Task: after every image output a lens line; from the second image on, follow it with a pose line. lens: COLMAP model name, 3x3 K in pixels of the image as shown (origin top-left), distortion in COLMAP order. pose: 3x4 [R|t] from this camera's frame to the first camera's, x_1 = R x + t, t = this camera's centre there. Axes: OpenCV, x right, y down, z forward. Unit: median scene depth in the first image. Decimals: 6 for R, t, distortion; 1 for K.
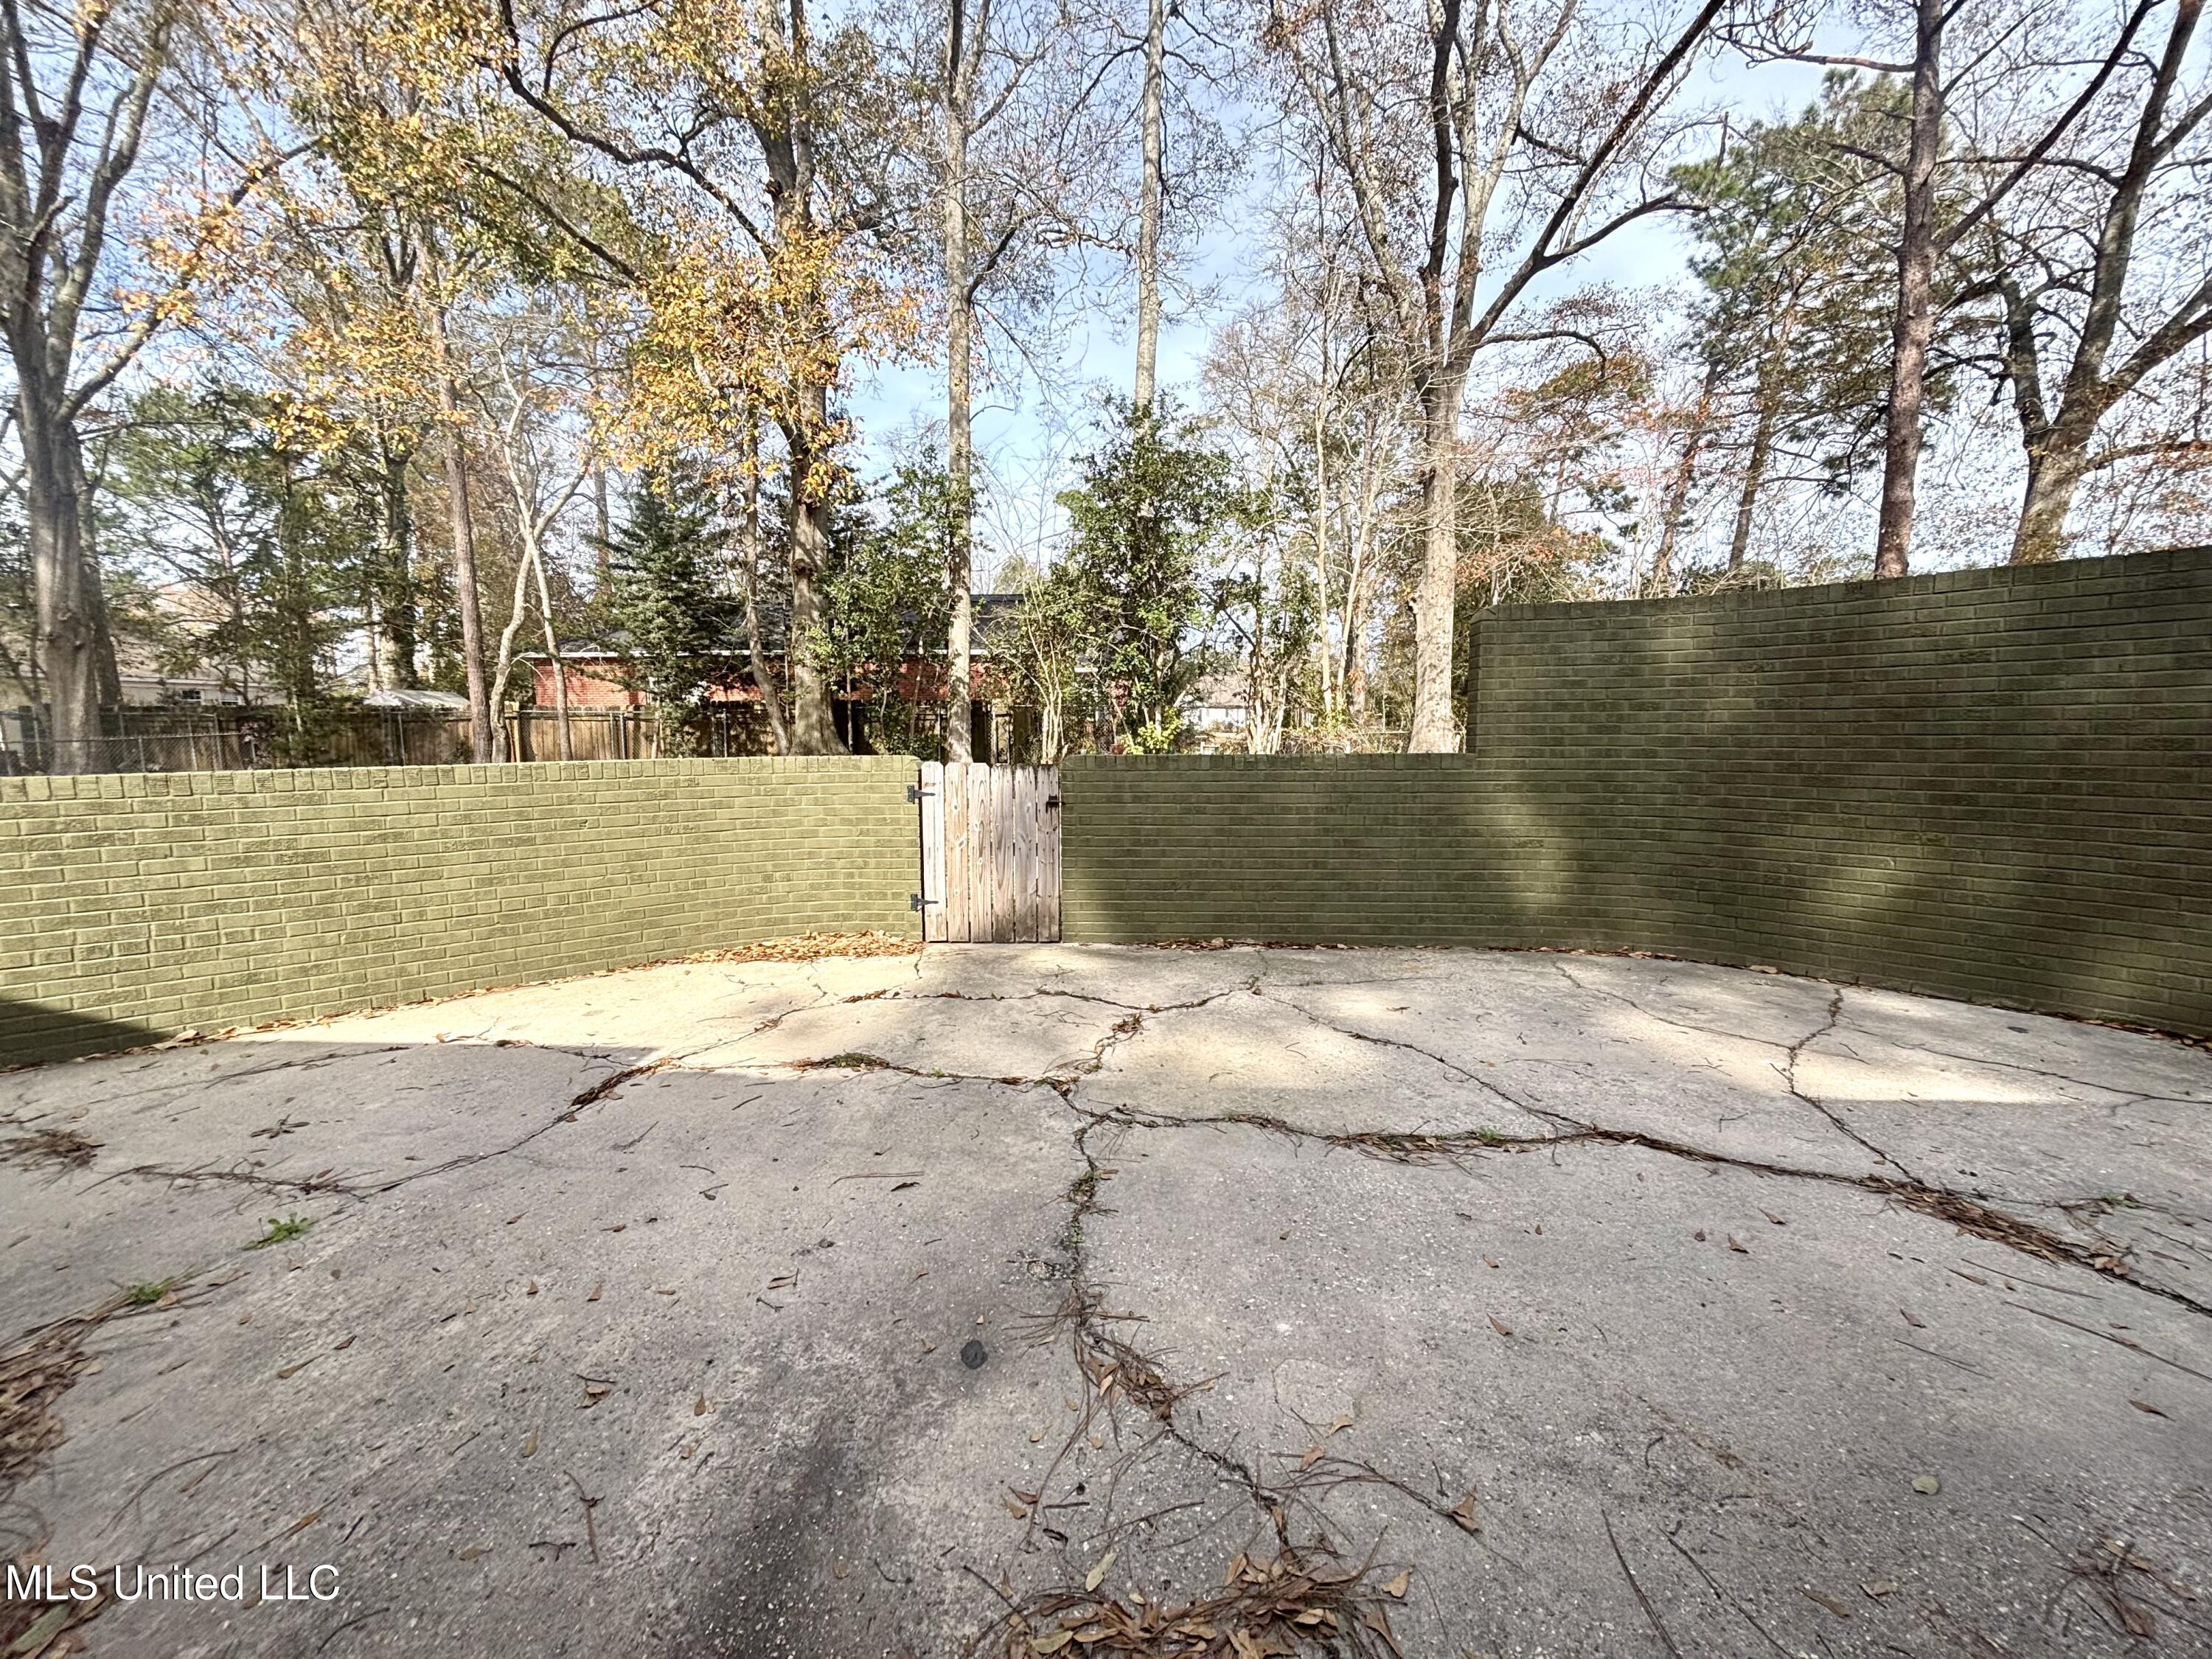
lens RADIAL K [[887.1, 0, 1101.5], [0, 887.1, 826.8], [0, 0, 1]] dist [-0.001372, 0.000134]
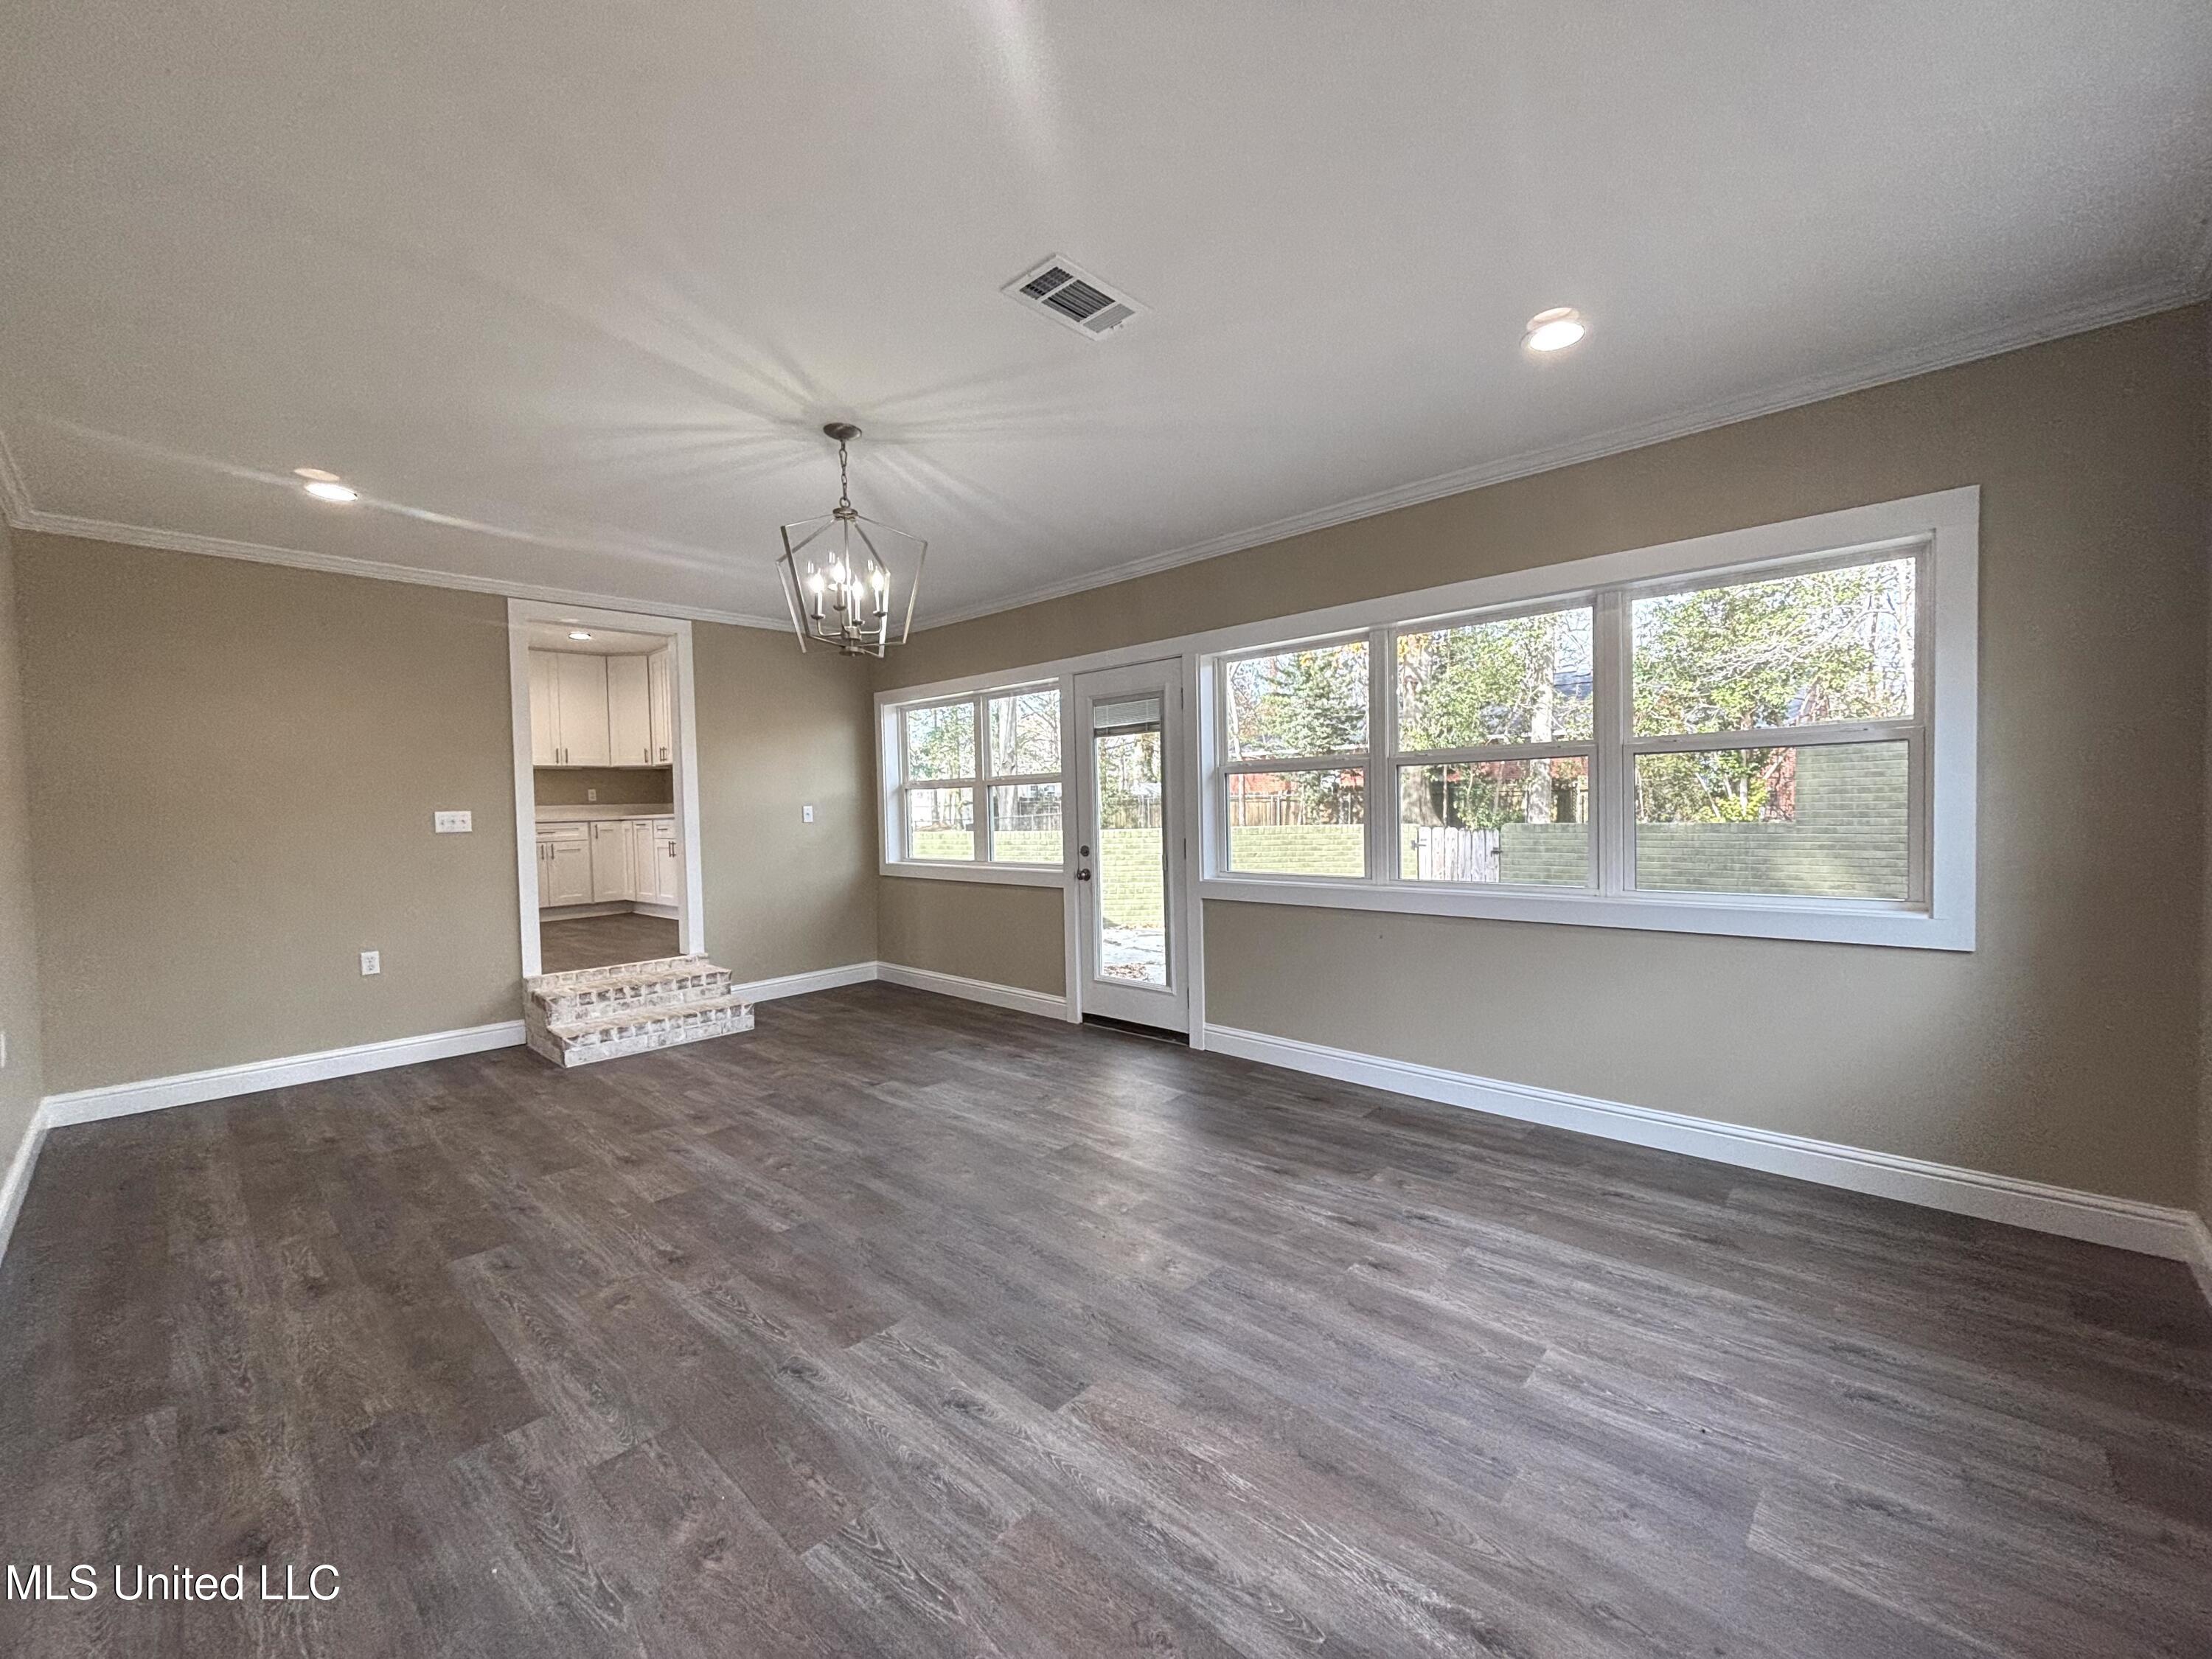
lens RADIAL K [[887.1, 0, 1101.5], [0, 887.1, 826.8], [0, 0, 1]] dist [-0.001372, 0.000134]
pose [[0.770602, -0.000740, -0.637316, 0.136937], [-0.051236, 0.996691, -0.063109, 0.021894], [0.635254, 0.081286, 0.768014, -0.251500]]
